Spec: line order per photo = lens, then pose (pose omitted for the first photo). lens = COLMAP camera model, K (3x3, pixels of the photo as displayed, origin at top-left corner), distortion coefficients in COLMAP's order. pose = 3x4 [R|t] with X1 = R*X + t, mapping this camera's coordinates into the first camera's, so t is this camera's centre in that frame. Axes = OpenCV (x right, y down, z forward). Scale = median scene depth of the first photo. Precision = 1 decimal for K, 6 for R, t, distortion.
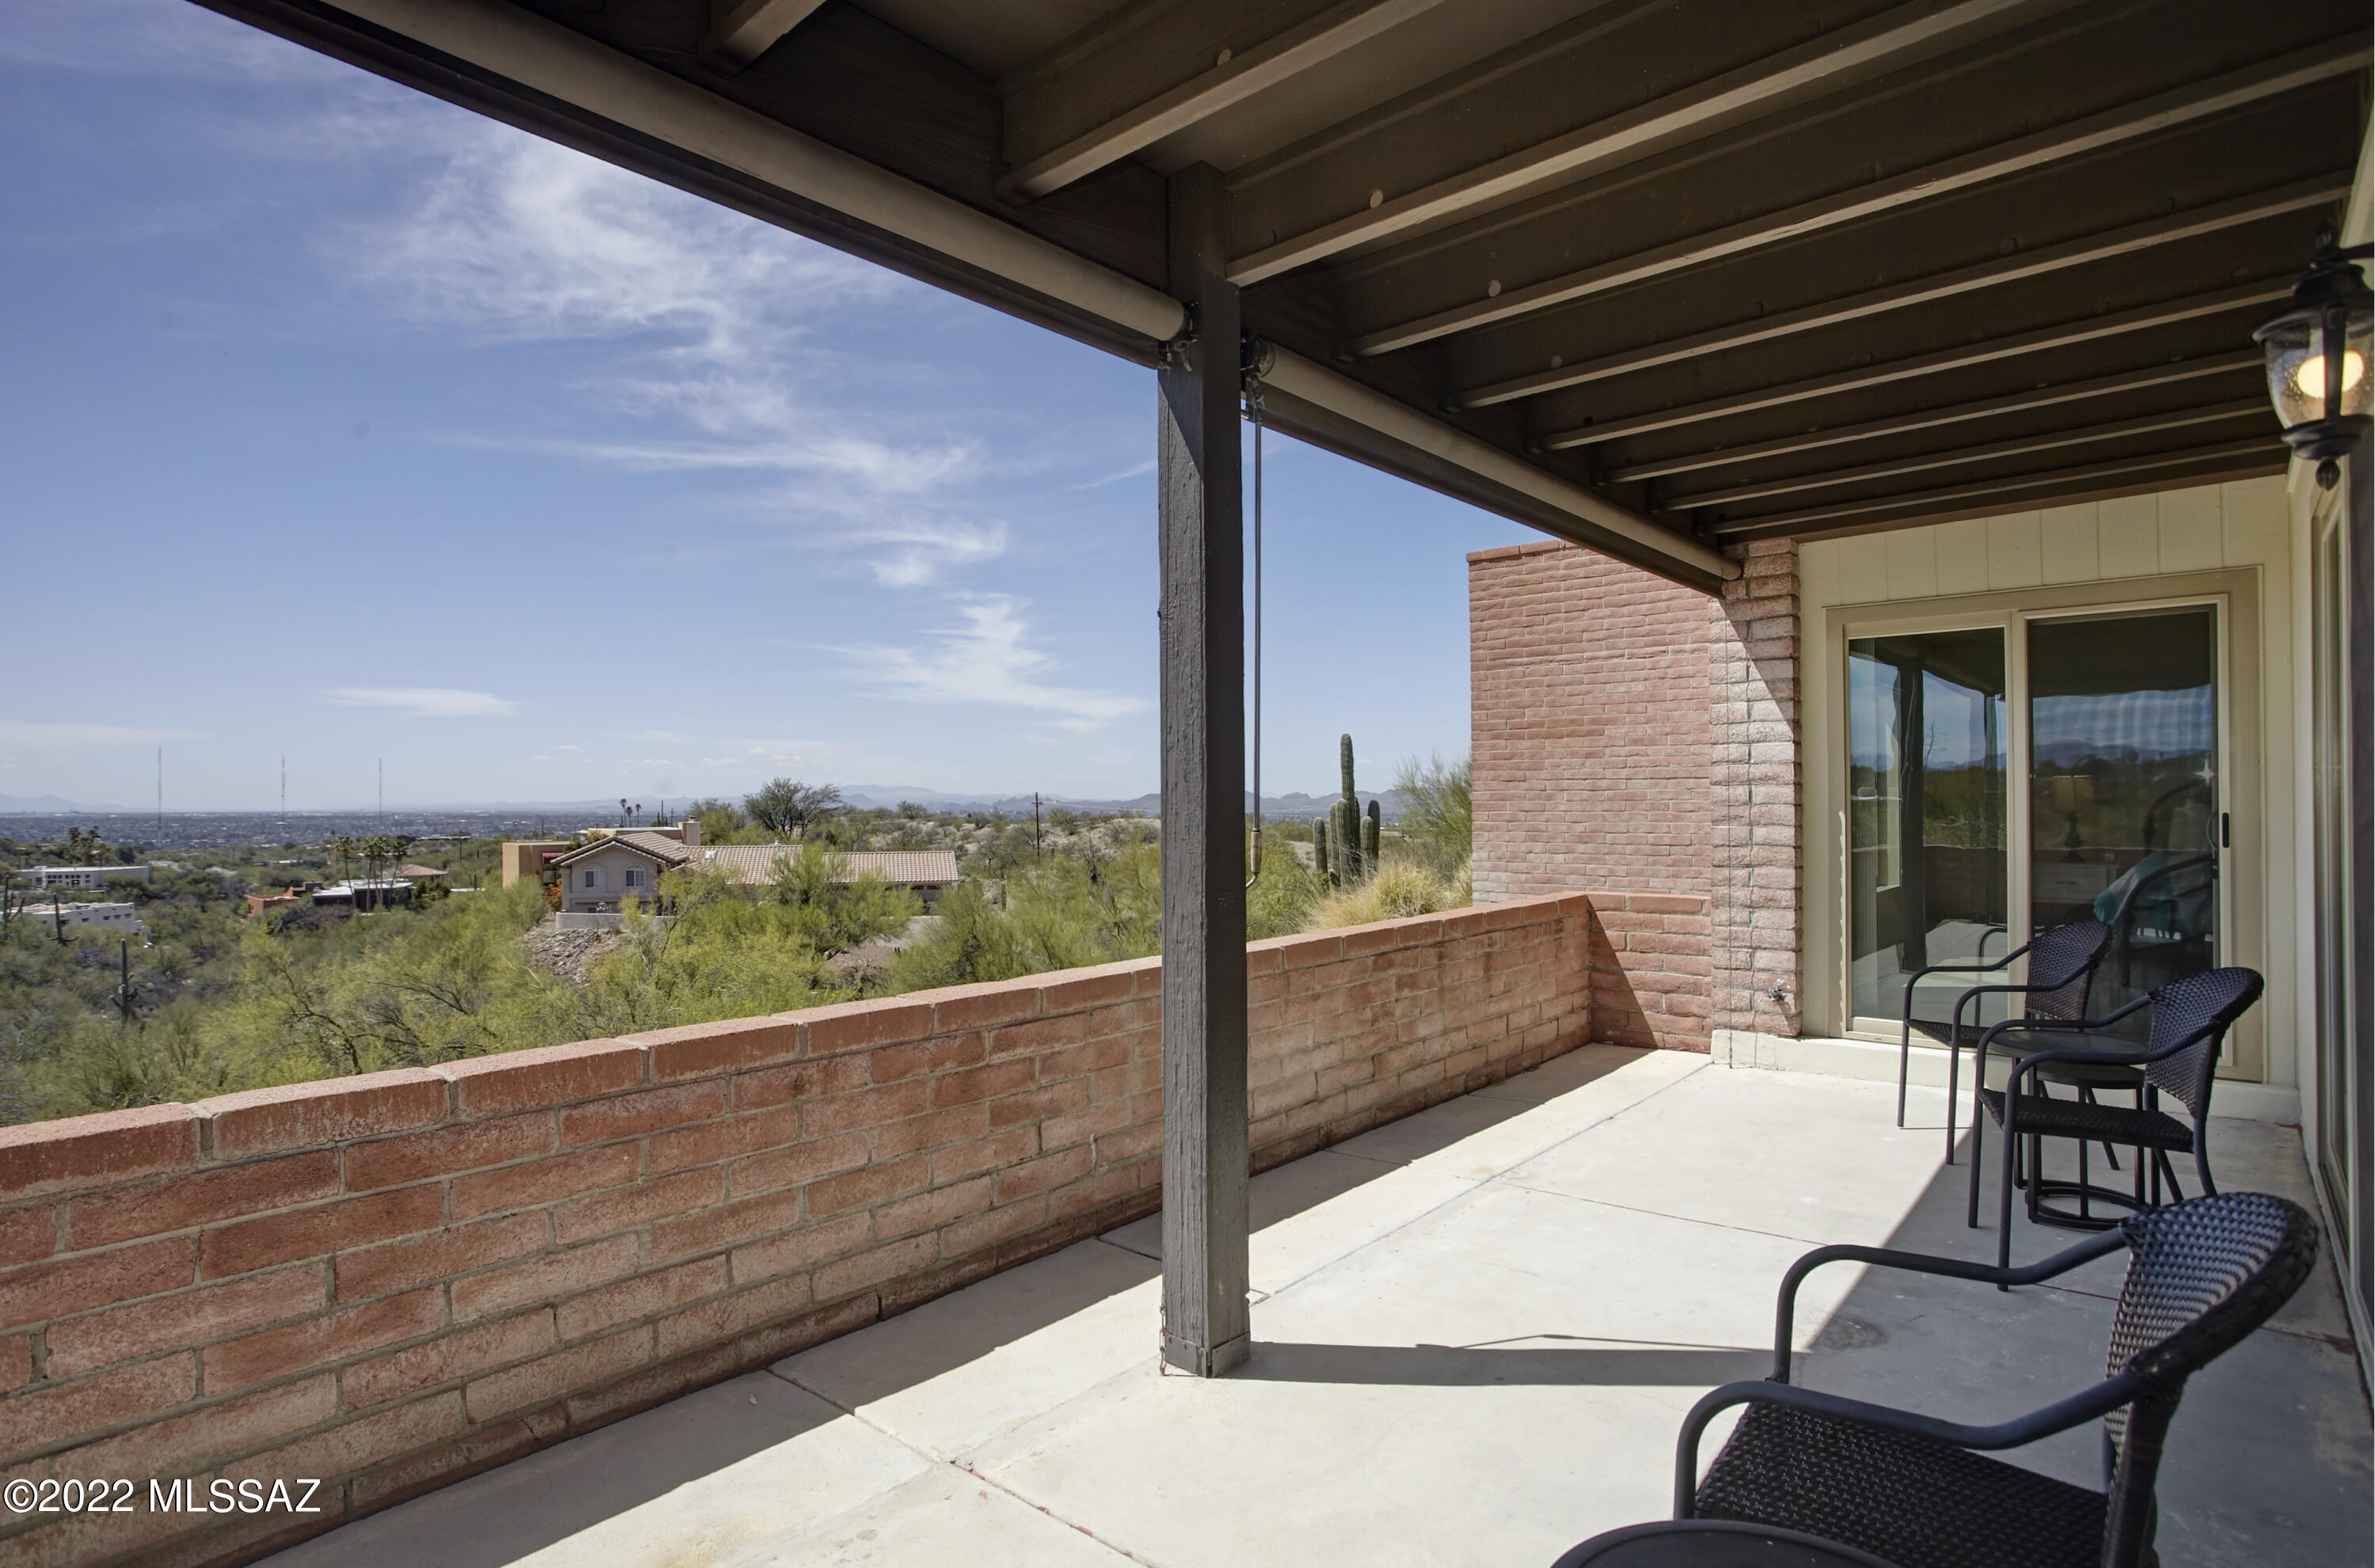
lens RADIAL K [[1194.7, 0, 1187.5], [0, 1194.7, 784.0], [0, 0, 1]] dist [-0.002336, -0.000101]
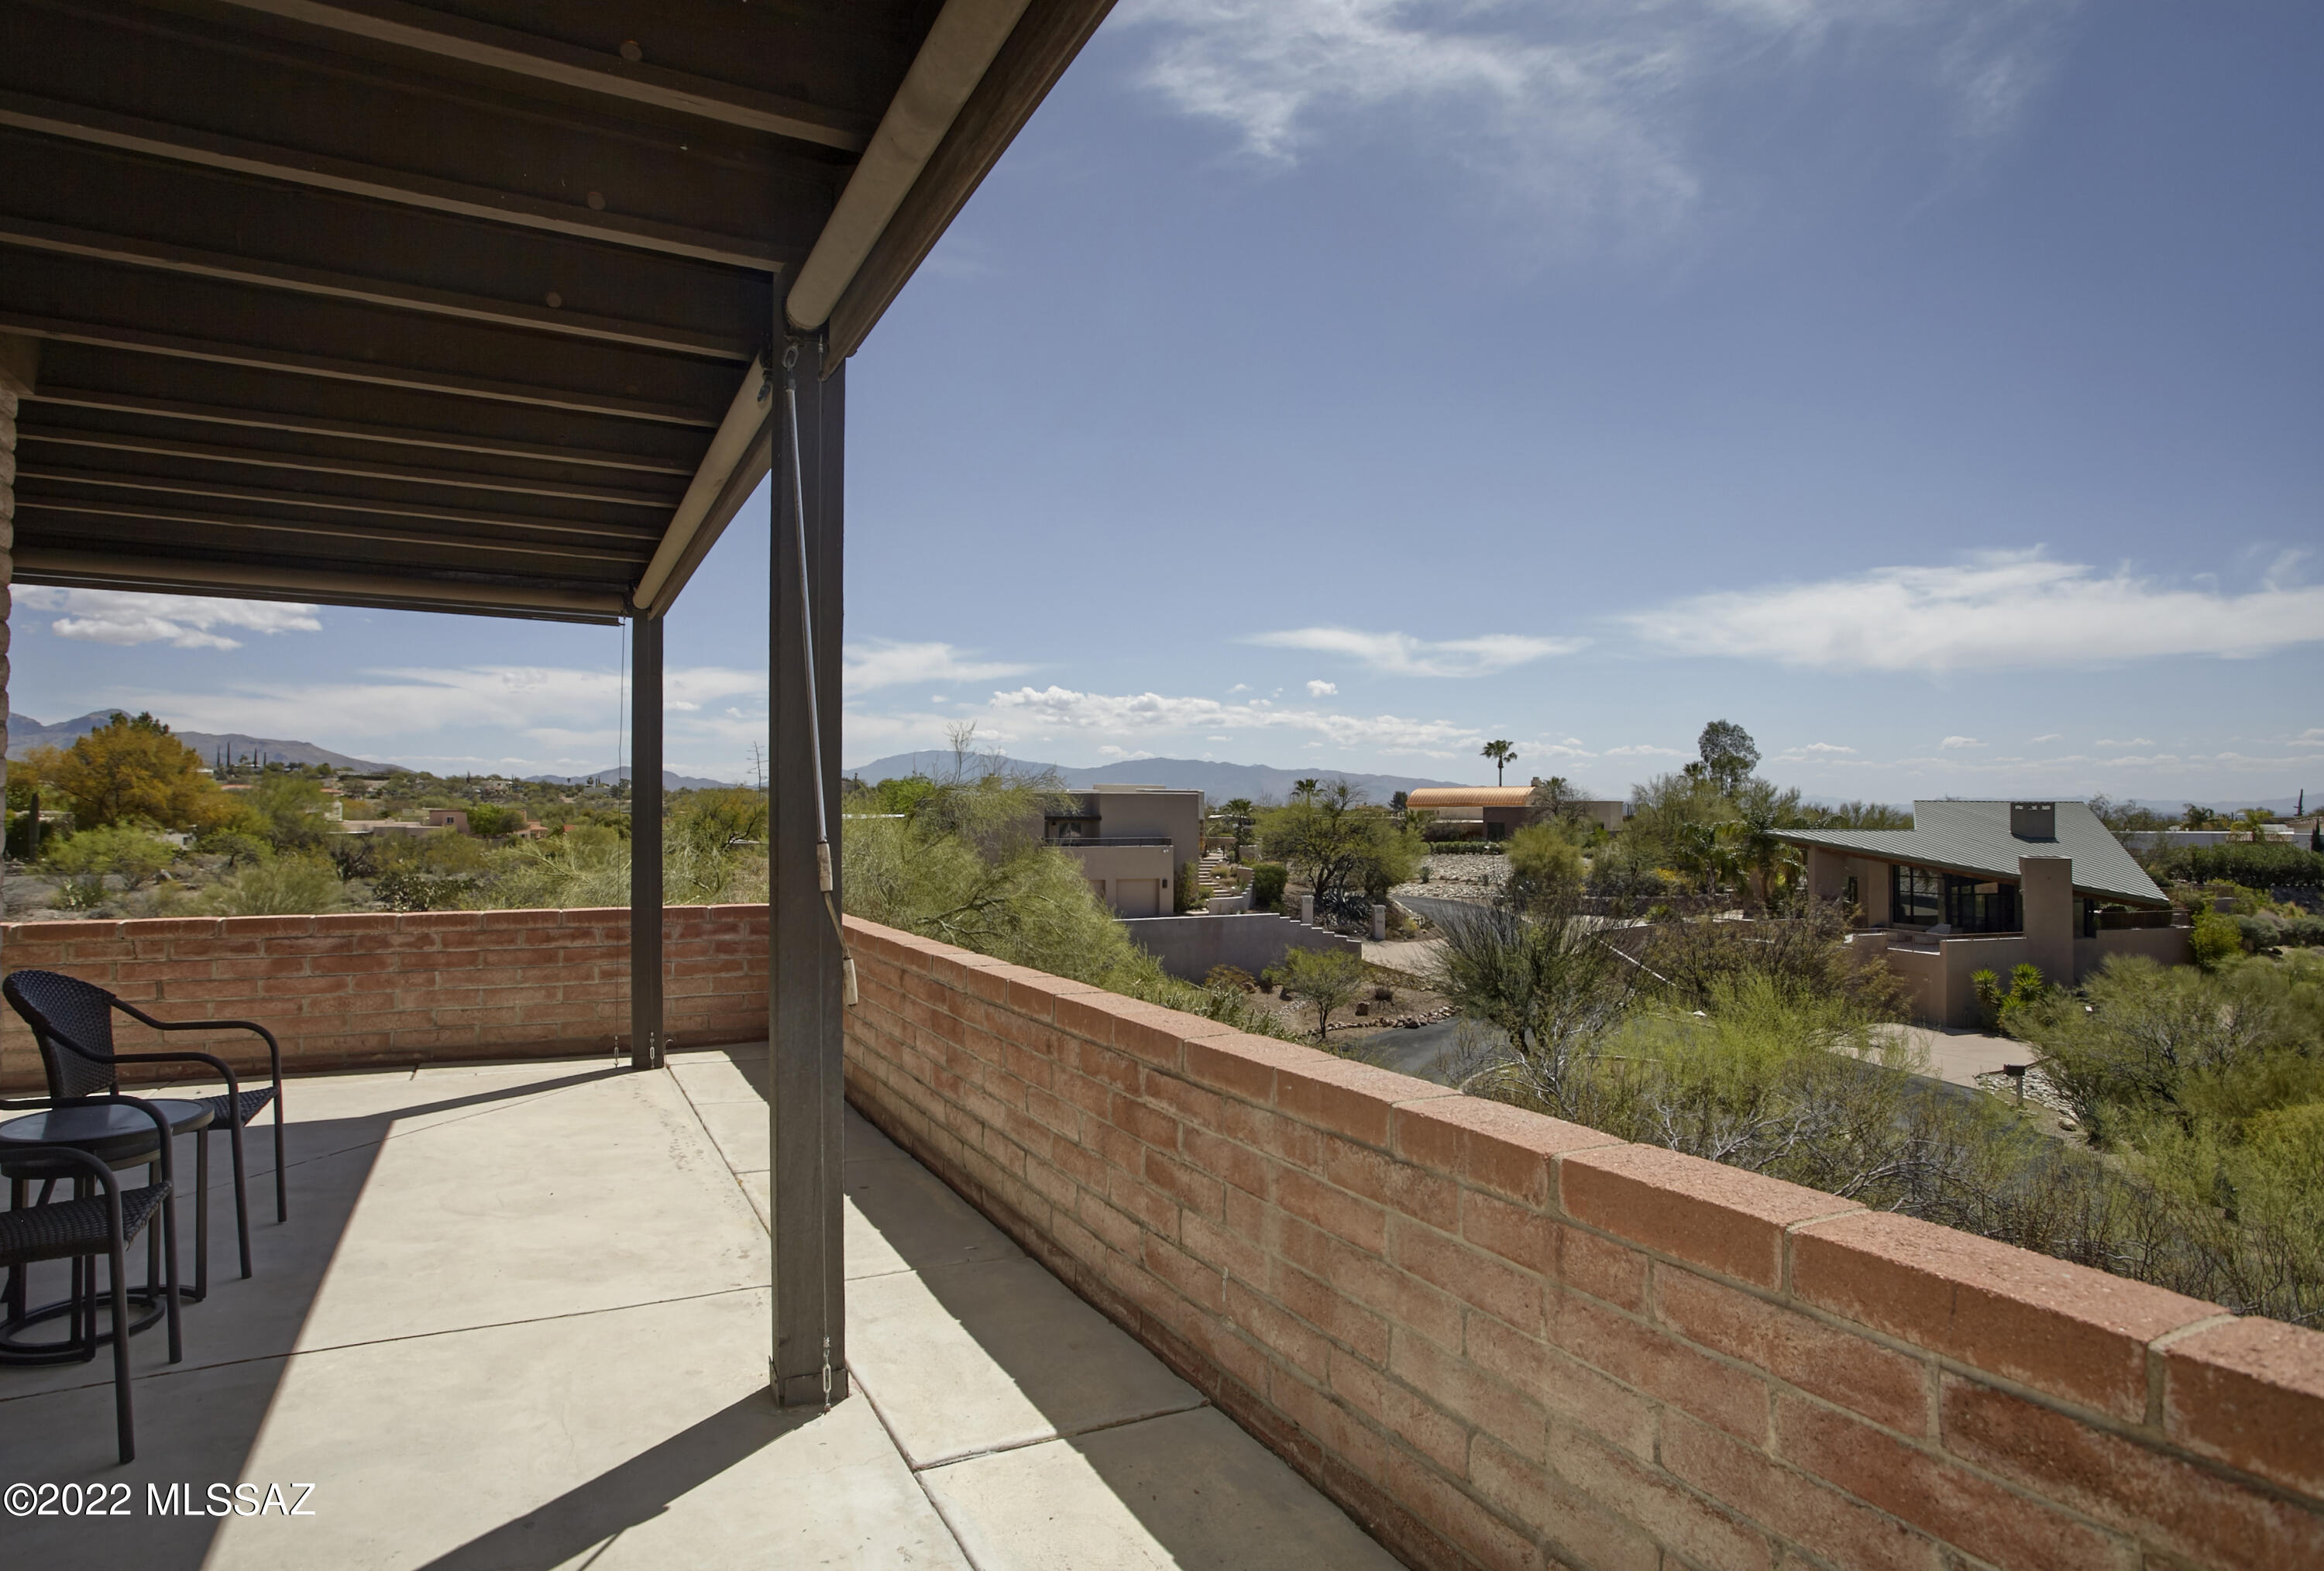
lens RADIAL K [[1257.5, 0, 1162.0], [0, 1257.5, 785.5], [0, 0, 1]] dist [-0.019227, 0.000833]
pose [[-0.360378, -0.016809, -0.932655, 0.059099], [0.015860, 0.999583, -0.024143, 0.001608], [0.932671, -0.023493, -0.359961, 0.113003]]
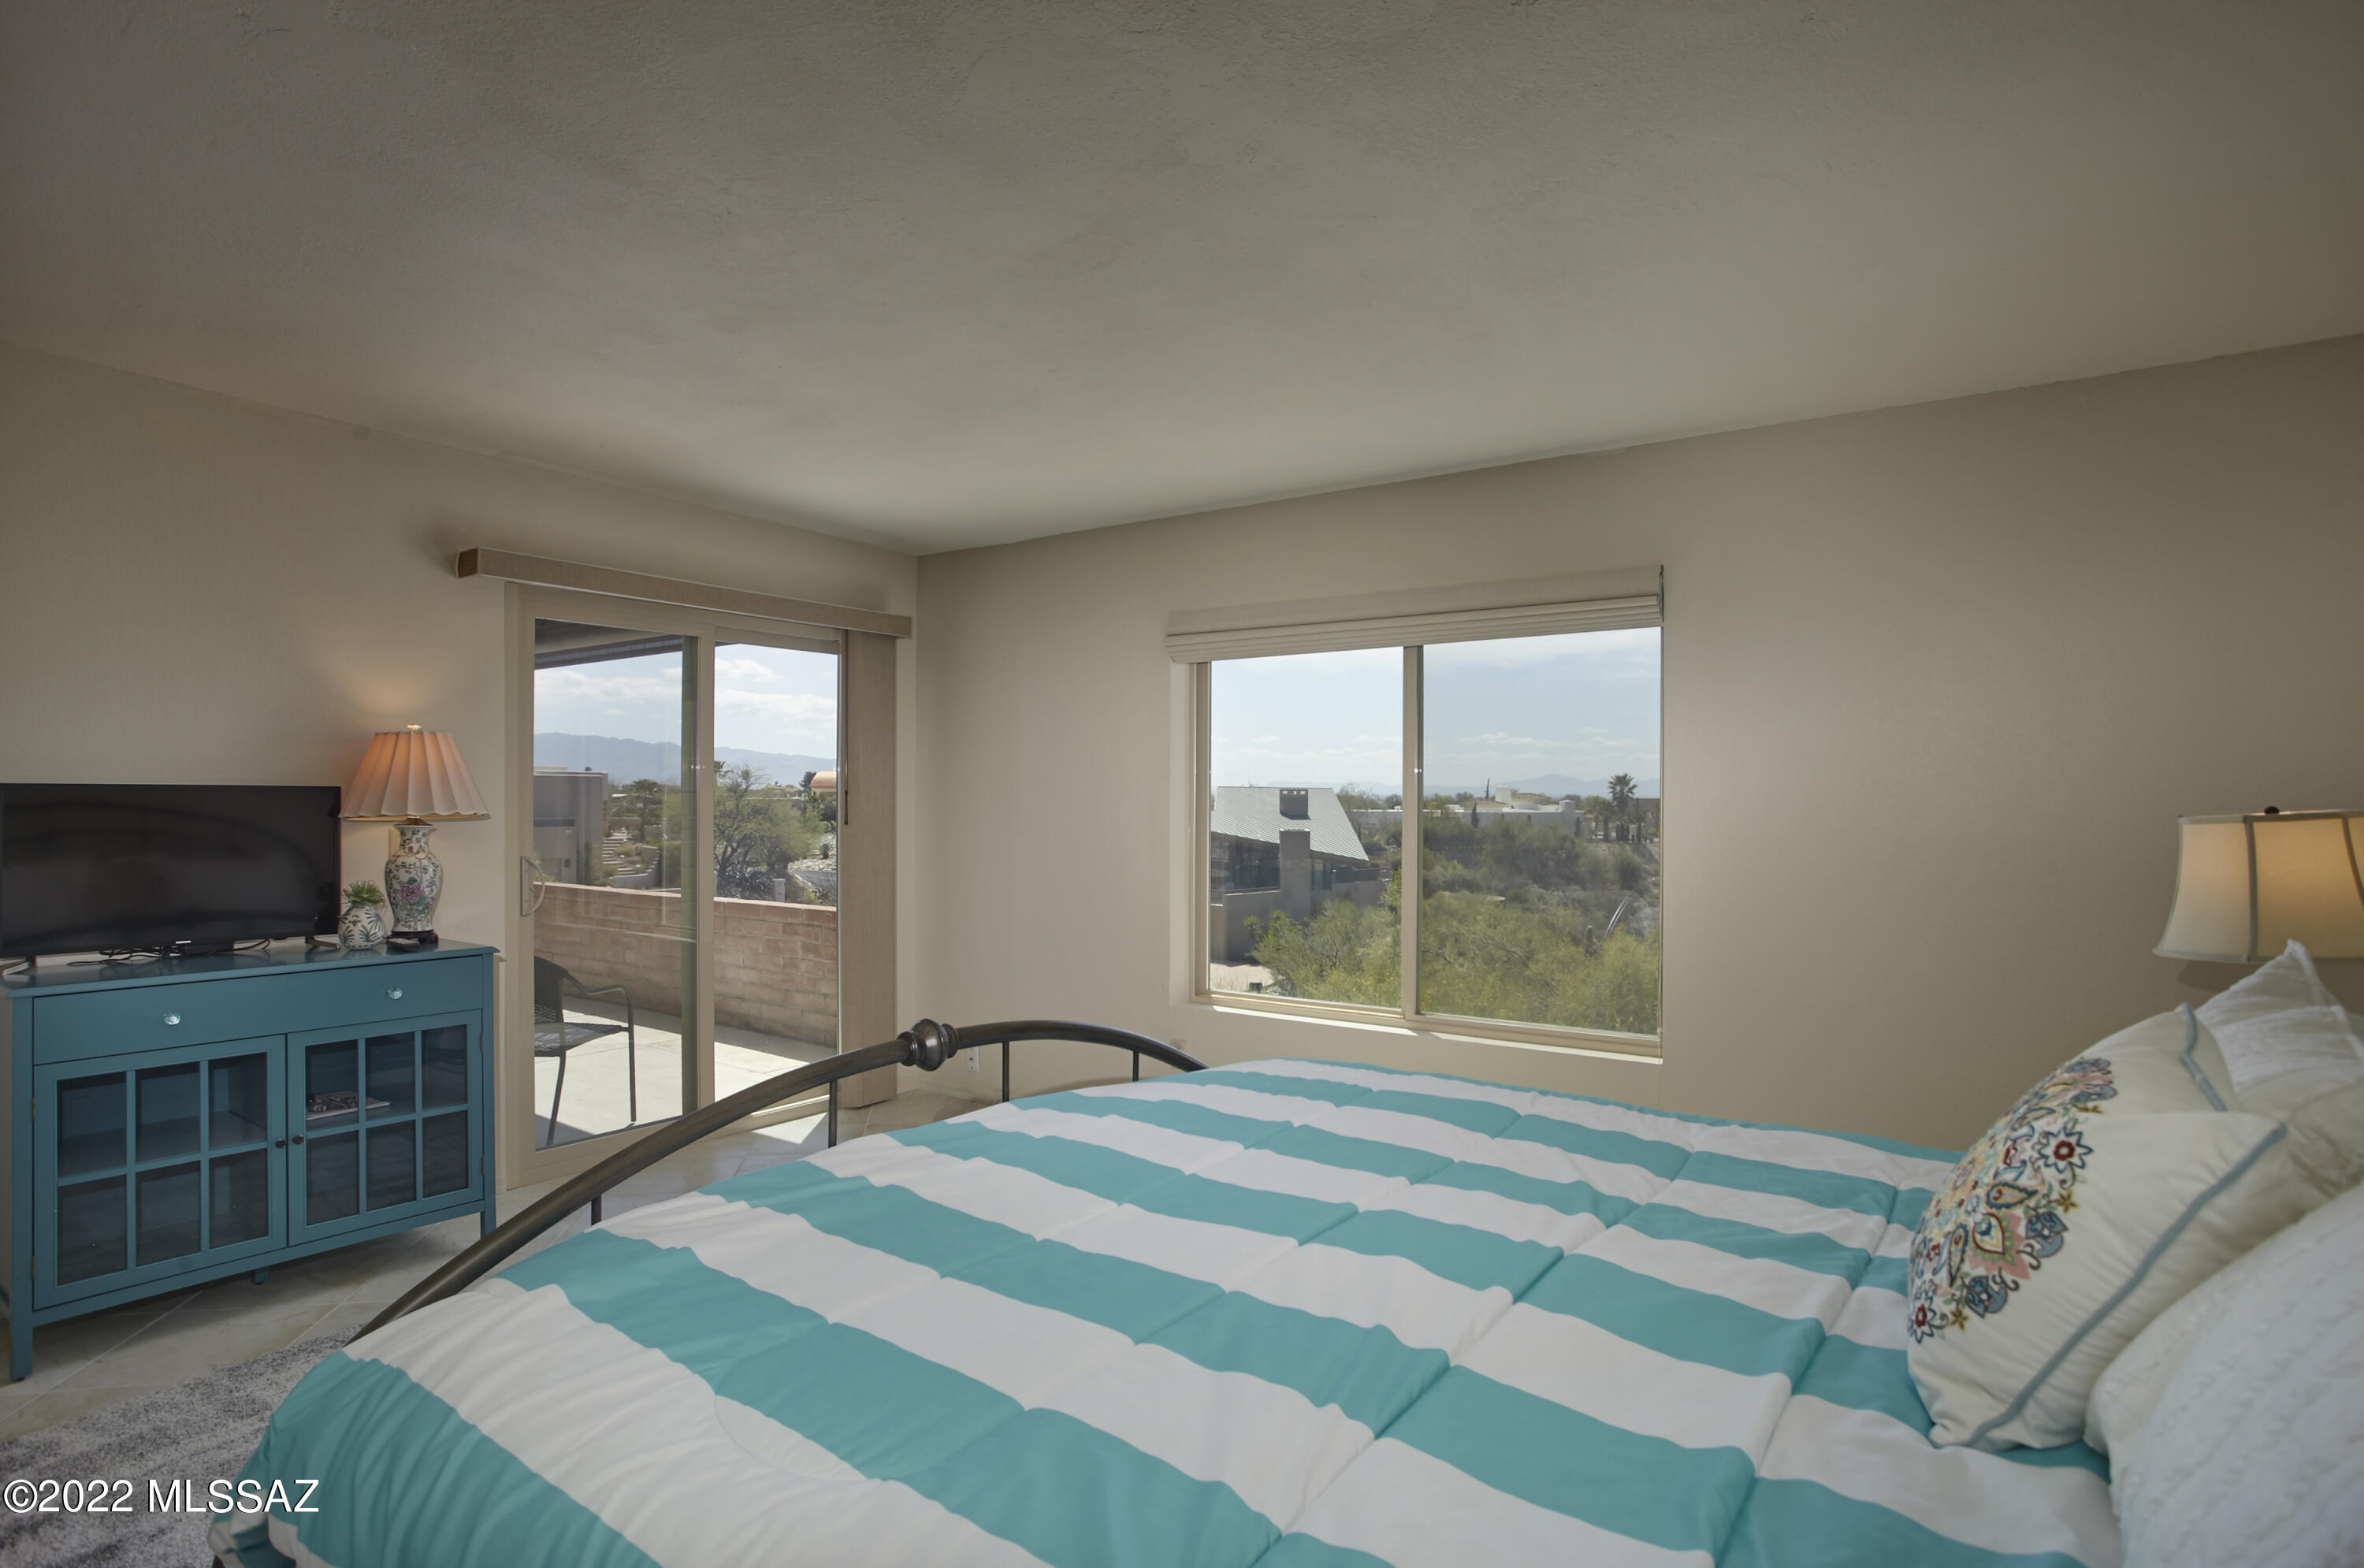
lens RADIAL K [[1236.2, 0, 1182.0], [0, 1236.2, 784.0], [0, 0, 1]] dist [-0.067034, -0.000035]
pose [[0.107667, -0.003240, -0.994182, 0.210805], [0.010958, 0.999938, -0.002072, -0.002832], [0.994127, -0.010671, 0.107695, 0.160858]]
